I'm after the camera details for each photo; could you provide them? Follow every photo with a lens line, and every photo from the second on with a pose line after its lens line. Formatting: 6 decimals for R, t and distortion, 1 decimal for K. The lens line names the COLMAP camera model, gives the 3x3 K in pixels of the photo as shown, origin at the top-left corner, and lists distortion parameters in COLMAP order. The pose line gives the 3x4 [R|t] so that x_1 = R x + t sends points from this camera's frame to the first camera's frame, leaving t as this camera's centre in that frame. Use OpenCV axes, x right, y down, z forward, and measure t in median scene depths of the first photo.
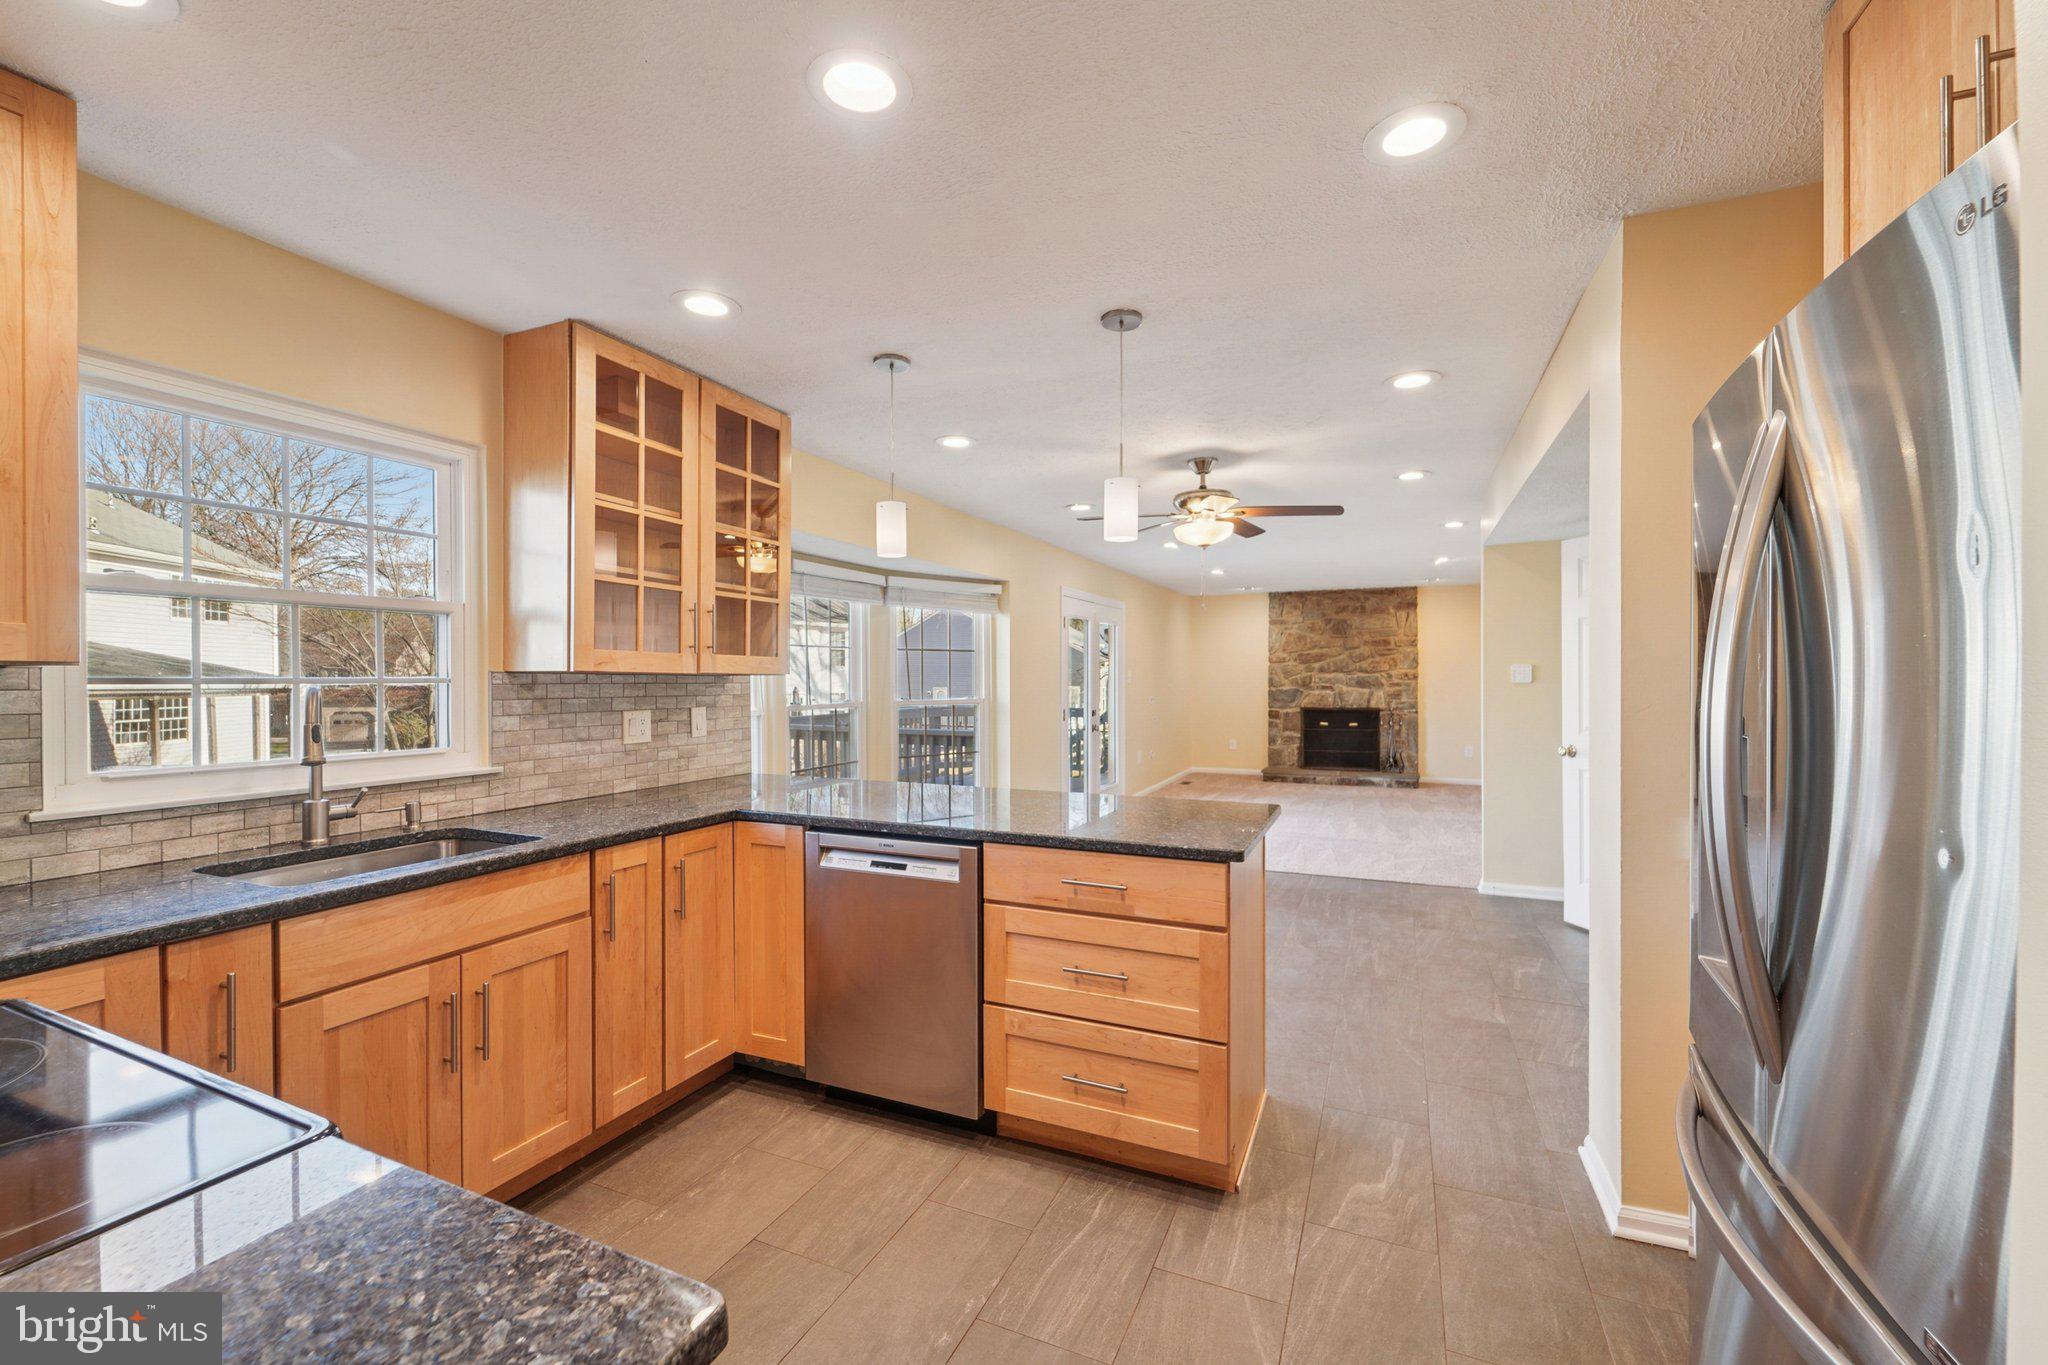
lens RADIAL K [[844.8, 0, 1024.0], [0, 844.8, 682.5], [0, 0, 1]] dist [0.000991, 0.000065]
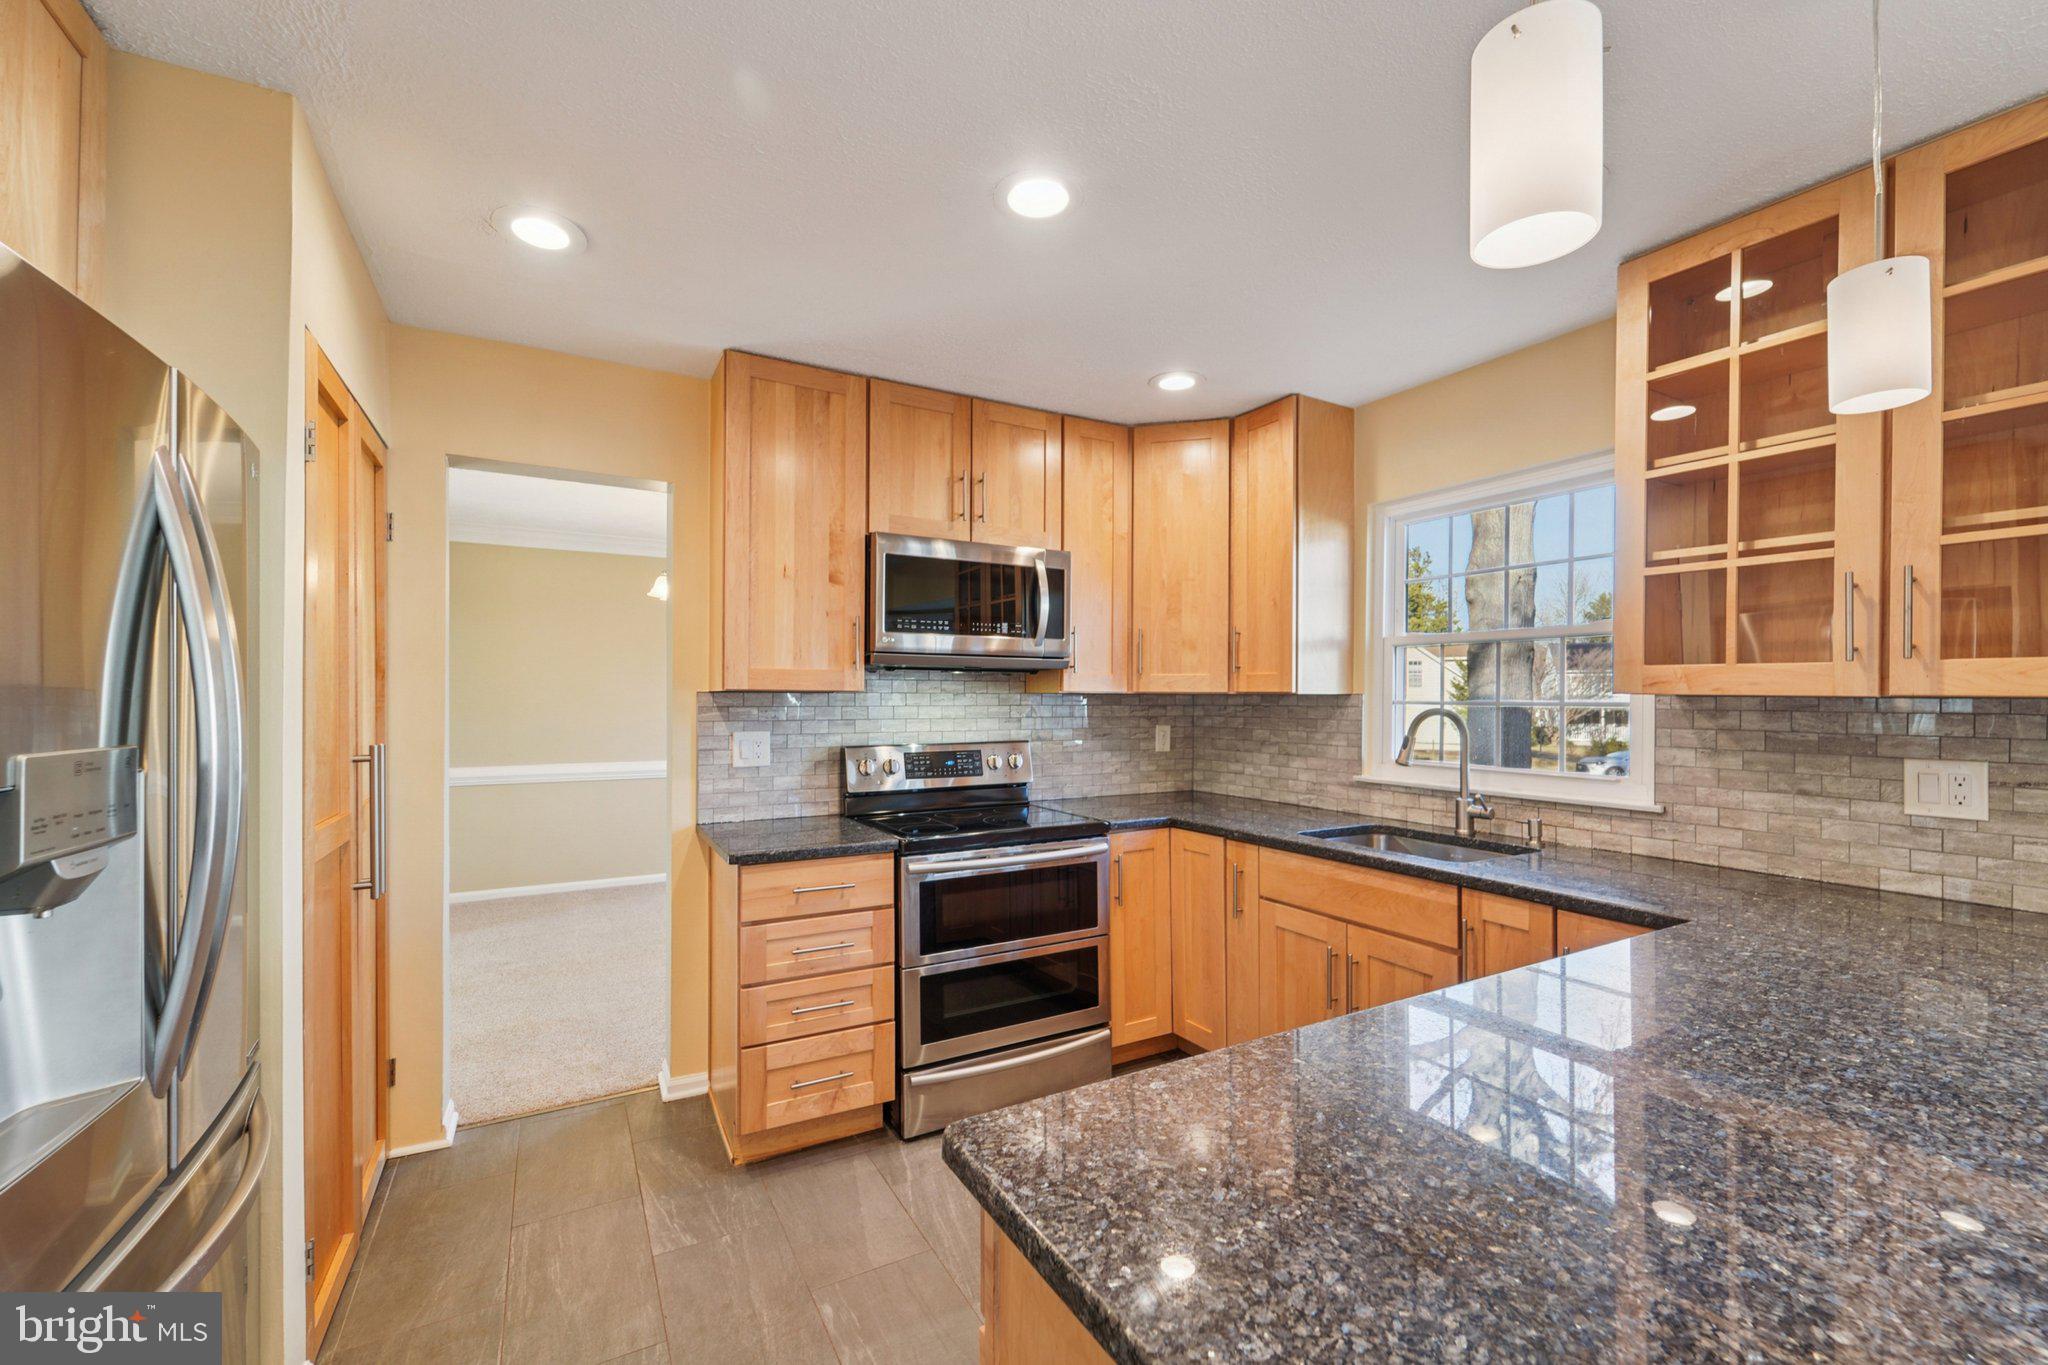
lens RADIAL K [[825.0, 0, 1032.6], [0, 825.0, 700.3], [0, 0, 1]] dist [0.000257, 0.000039]
pose [[-0.590468, 0.002956, -0.807056, 0.420112], [-0.005621, 0.999954, 0.007775, -0.010329], [0.807041, 0.009127, -0.590424, 0.959384]]
